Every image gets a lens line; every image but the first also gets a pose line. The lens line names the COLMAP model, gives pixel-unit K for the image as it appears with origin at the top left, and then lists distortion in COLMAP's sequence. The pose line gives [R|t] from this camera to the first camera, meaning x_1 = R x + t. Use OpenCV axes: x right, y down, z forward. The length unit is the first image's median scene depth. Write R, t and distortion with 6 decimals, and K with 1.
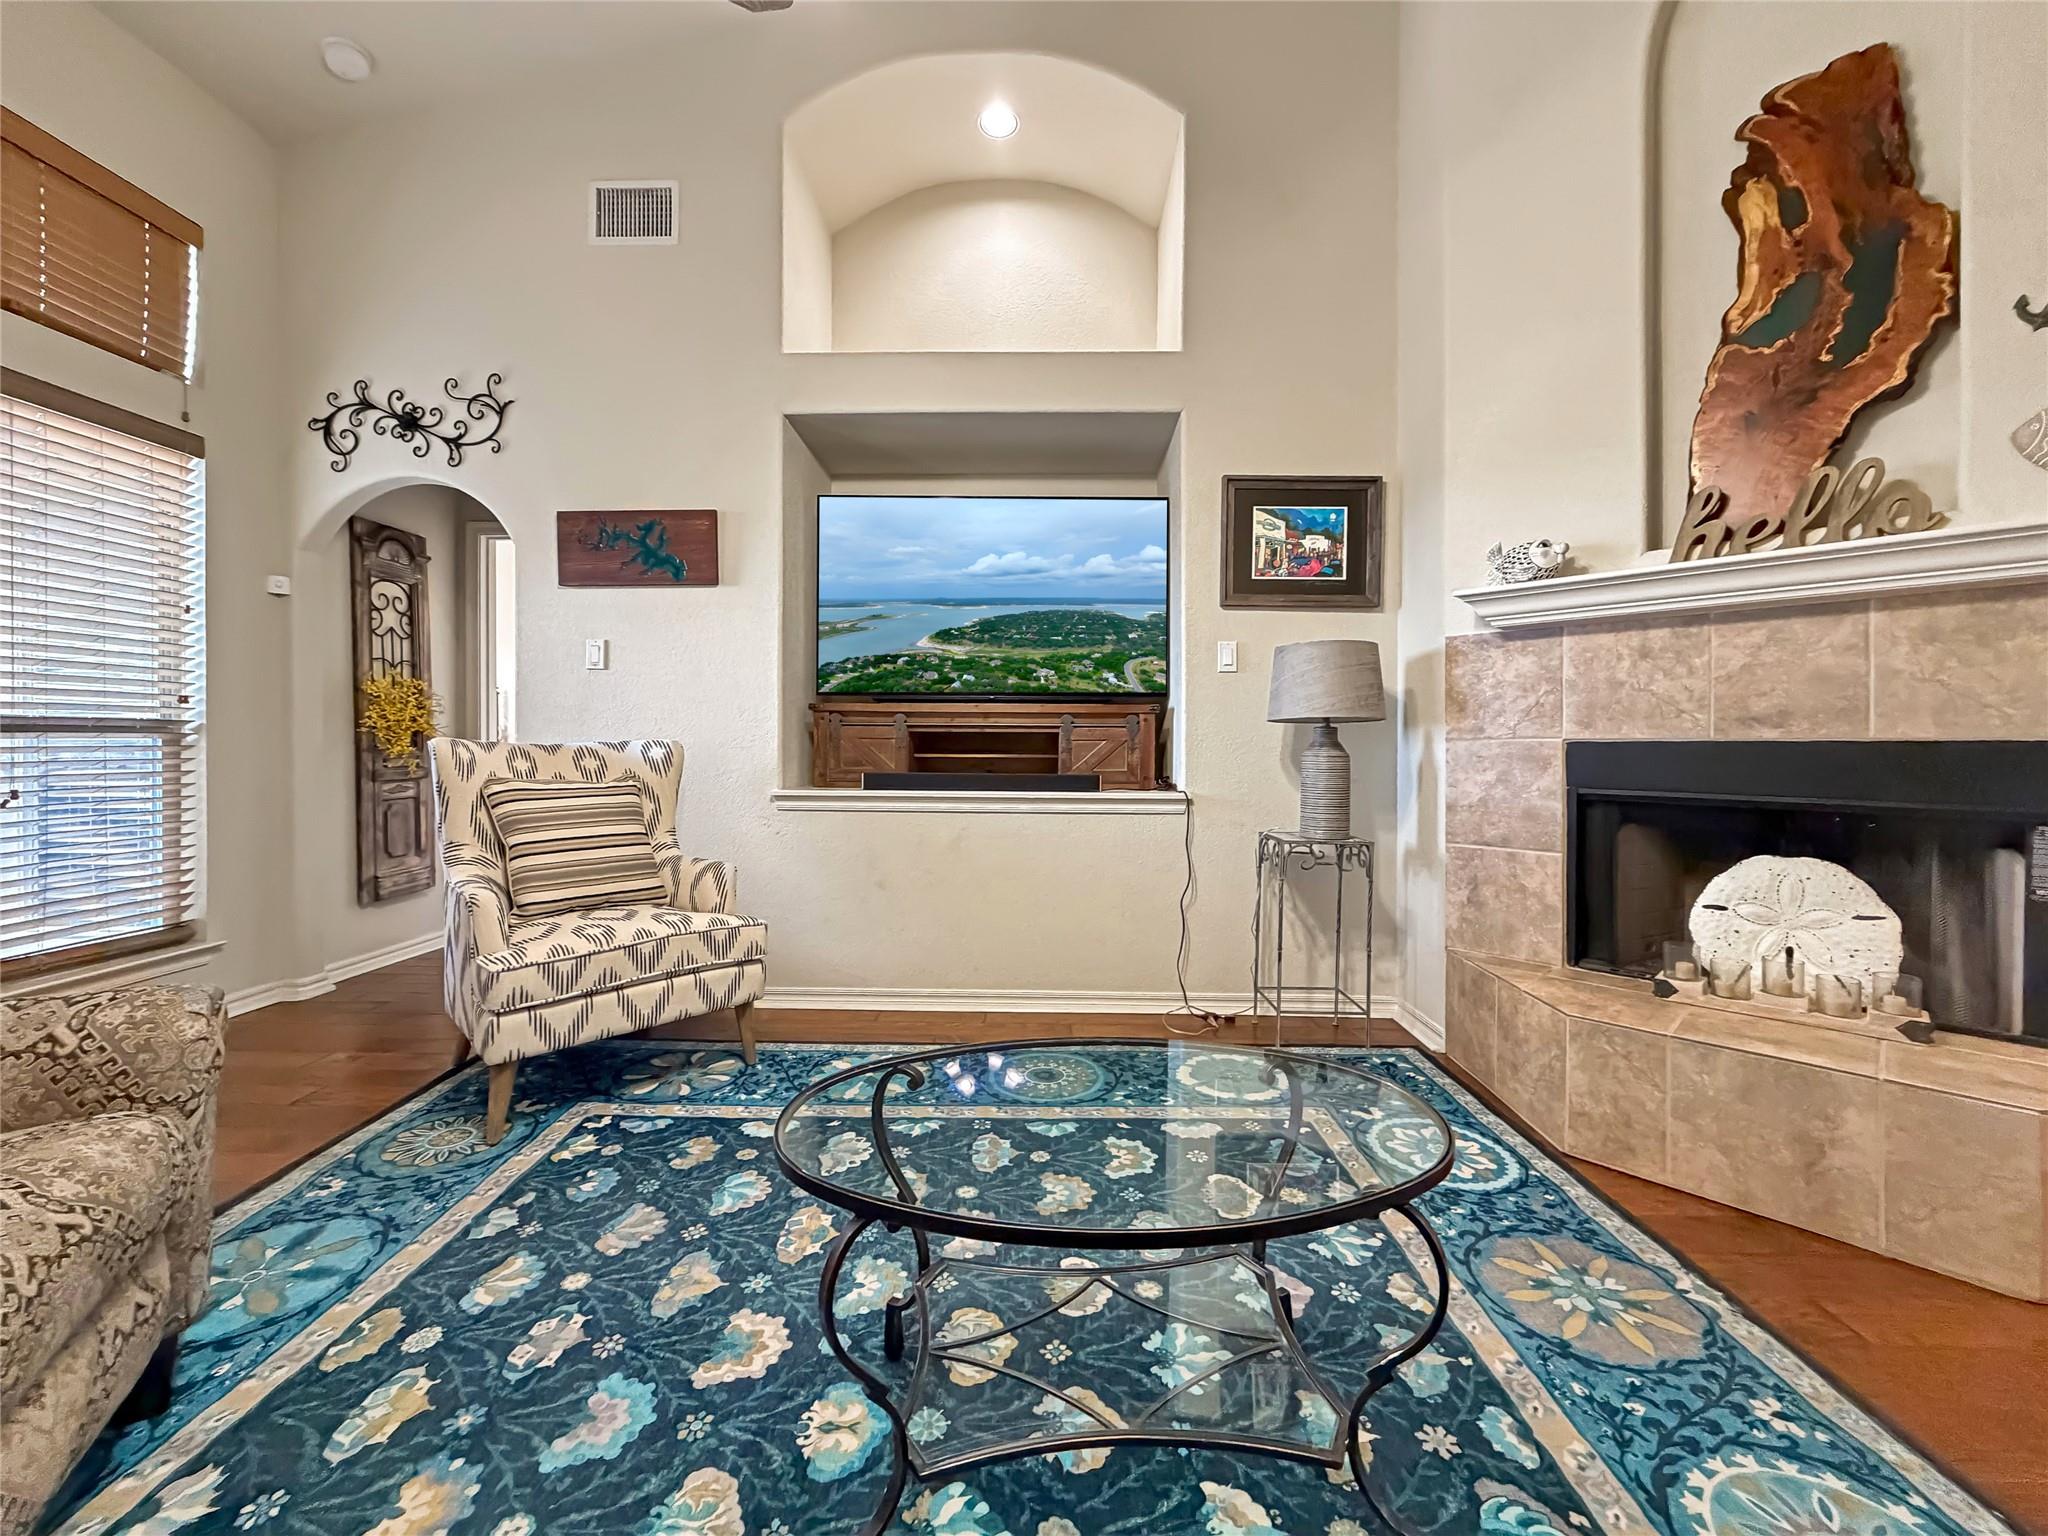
lens RADIAL K [[823.6, 0, 1019.1], [0, 823.6, 749.9], [0, 0, 1]] dist [-0.000620, 0.000170]
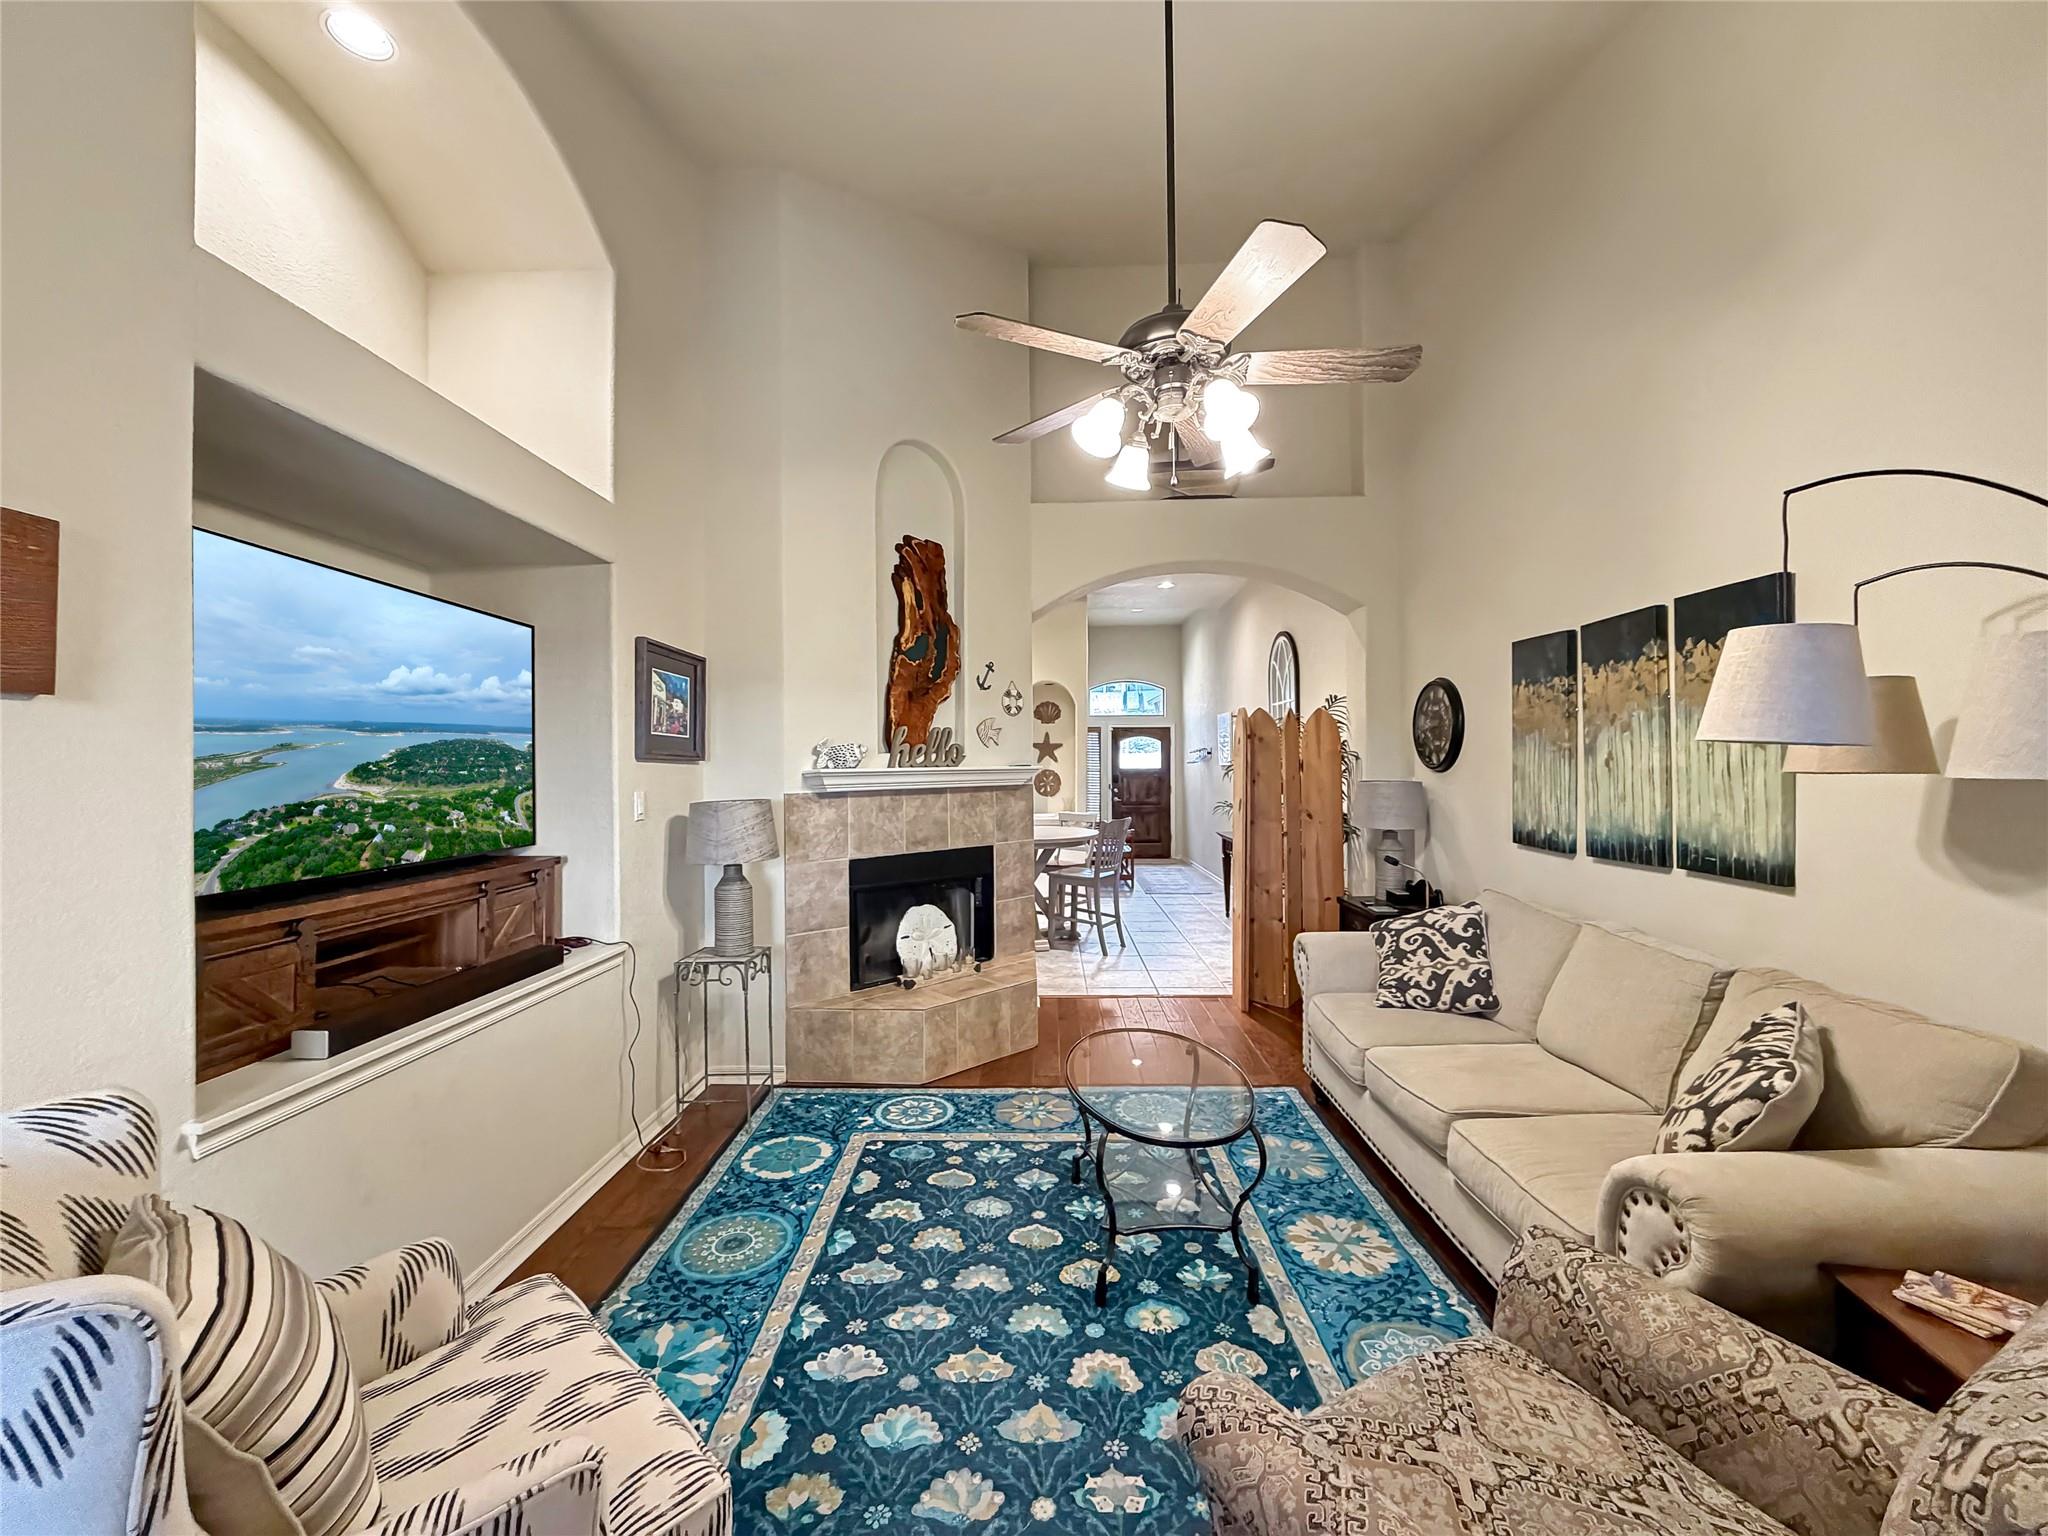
lens RADIAL K [[819.0, 0, 1024.0], [0, 819.0, 768.0], [0, 0, 1]] dist [0.000882, -0.000110]
pose [[-0.008853, -0.007307, 0.999934, -1.012459], [0.016842, 0.999830, 0.007455, -0.203211], [-0.999819, 0.016906, -0.008728, 0.649169]]
